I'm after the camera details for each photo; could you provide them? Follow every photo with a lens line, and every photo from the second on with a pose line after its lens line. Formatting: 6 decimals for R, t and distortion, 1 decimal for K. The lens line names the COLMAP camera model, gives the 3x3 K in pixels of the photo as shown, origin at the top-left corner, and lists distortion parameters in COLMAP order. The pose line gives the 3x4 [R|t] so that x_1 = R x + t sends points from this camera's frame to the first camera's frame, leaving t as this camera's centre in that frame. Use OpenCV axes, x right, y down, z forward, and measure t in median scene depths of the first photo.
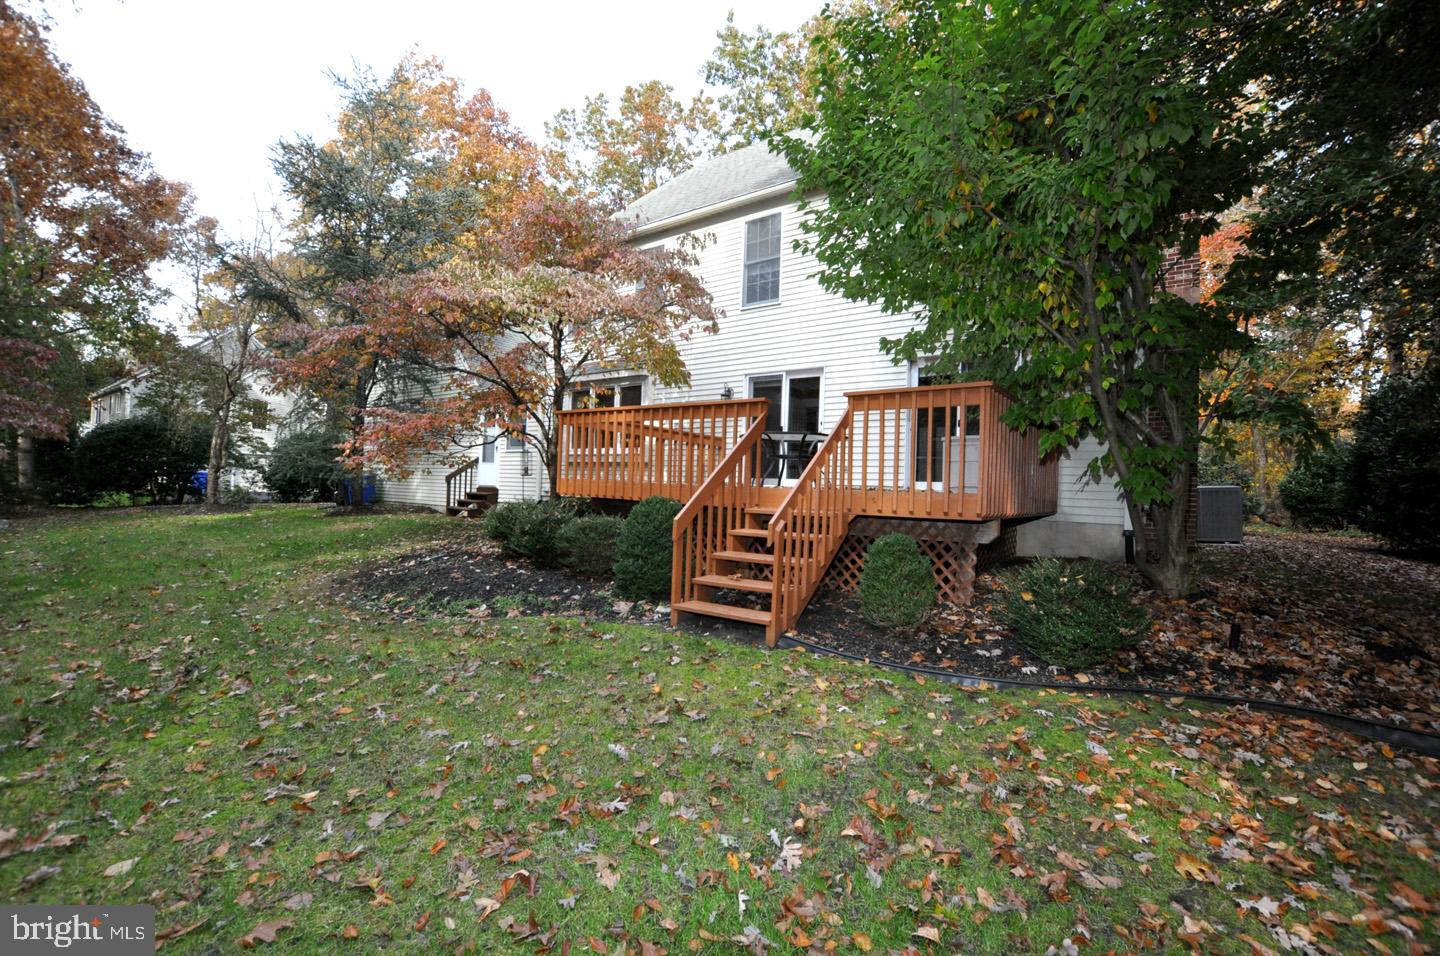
lens RADIAL K [[632.9, 0, 718.7], [0, 632.9, 480.2], [0, 0, 1]] dist [-0.030759, 0.004881]
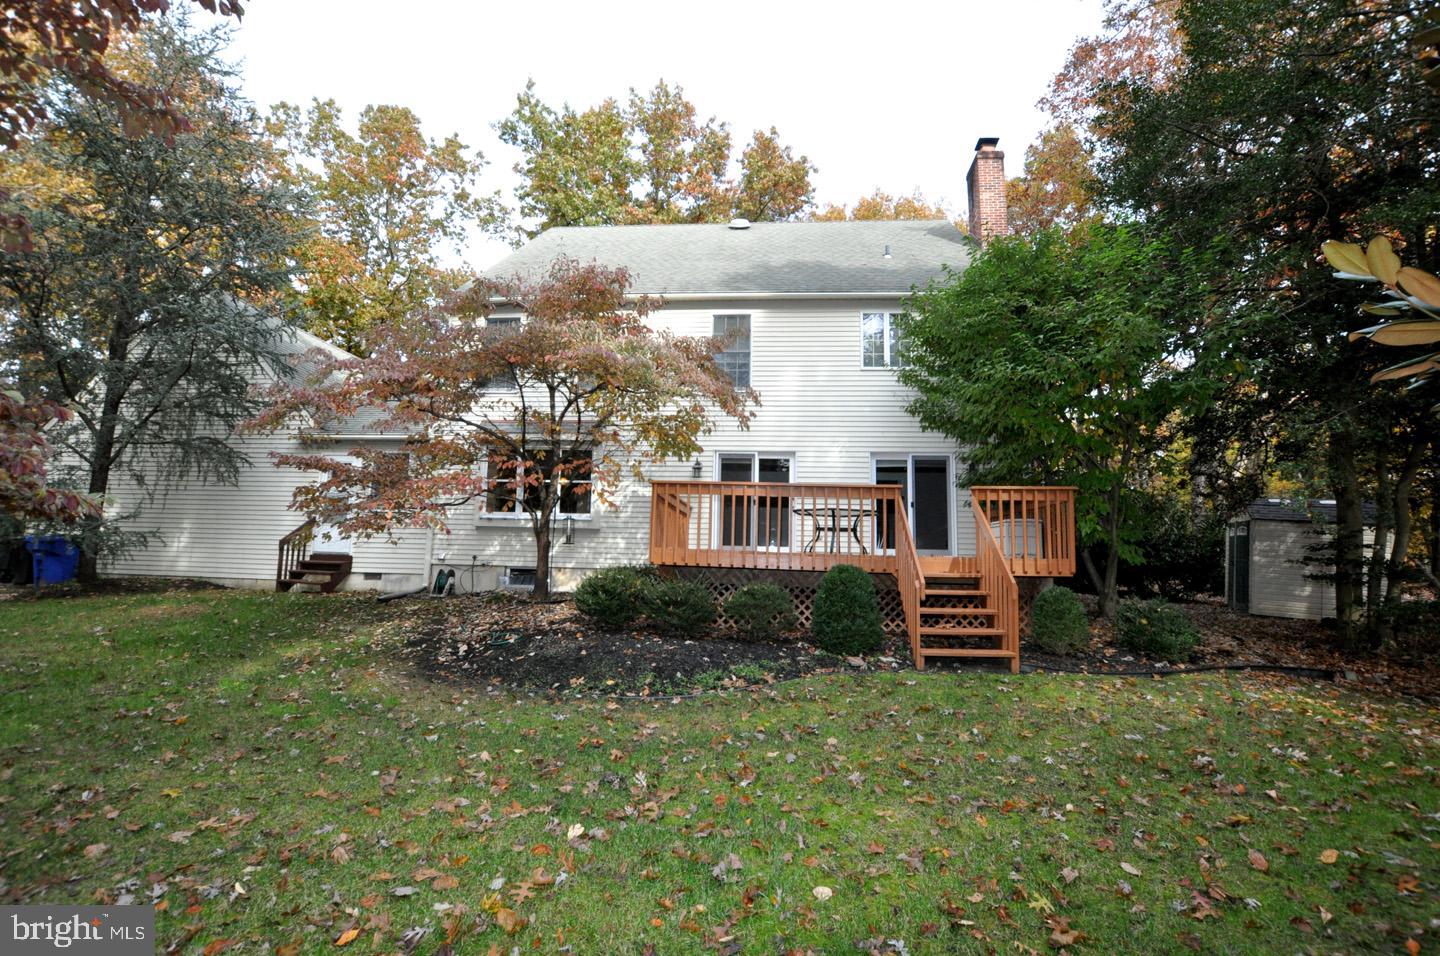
lens RADIAL K [[632.9, 0, 716.7], [0, 632.9, 479.4], [0, 0, 1]] dist [-0.030759, 0.004881]
pose [[0.846434, 0.053759, 0.529772, -0.385535], [-0.001659, 0.995152, -0.098334, -0.006379], [-0.532490, 0.082354, 0.842420, 0.054723]]
